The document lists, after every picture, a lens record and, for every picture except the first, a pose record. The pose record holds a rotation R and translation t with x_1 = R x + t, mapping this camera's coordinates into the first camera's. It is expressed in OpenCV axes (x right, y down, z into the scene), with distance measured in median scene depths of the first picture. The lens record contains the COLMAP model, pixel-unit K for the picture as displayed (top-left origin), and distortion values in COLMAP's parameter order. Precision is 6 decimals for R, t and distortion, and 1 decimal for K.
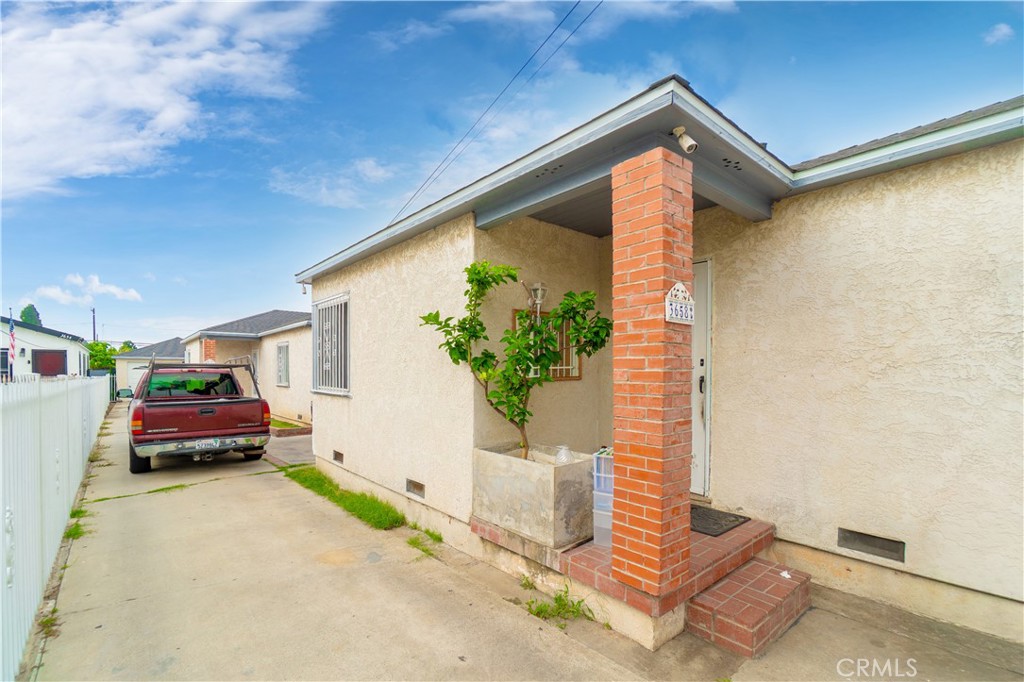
lens RADIAL K [[450.0, 0, 481.8], [0, 450.0, 373.5], [0, 0, 1]] dist [0.011931, 0.000086]
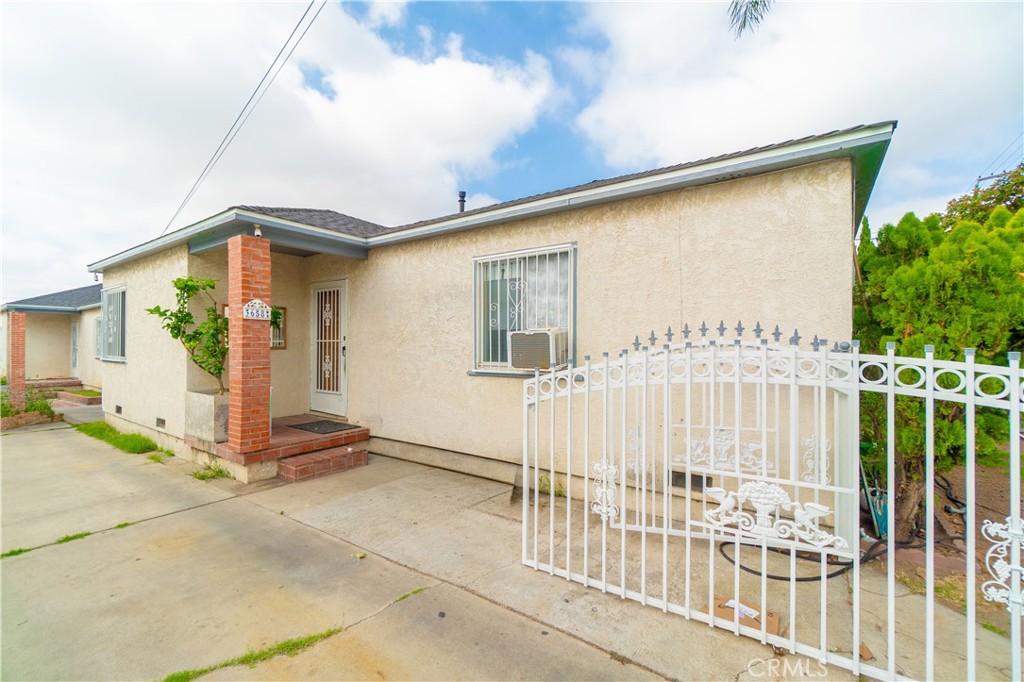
lens RADIAL K [[441.9, 0, 481.5], [0, 441.9, 340.3], [0, 0, 1]] dist [-0.000133, 0.000678]
pose [[0.970463, 0.003370, 0.241226, 0.622350], [0.000548, 0.999869, -0.016175, 0.011099], [-0.241249, 0.015830, 0.970334, -0.782191]]
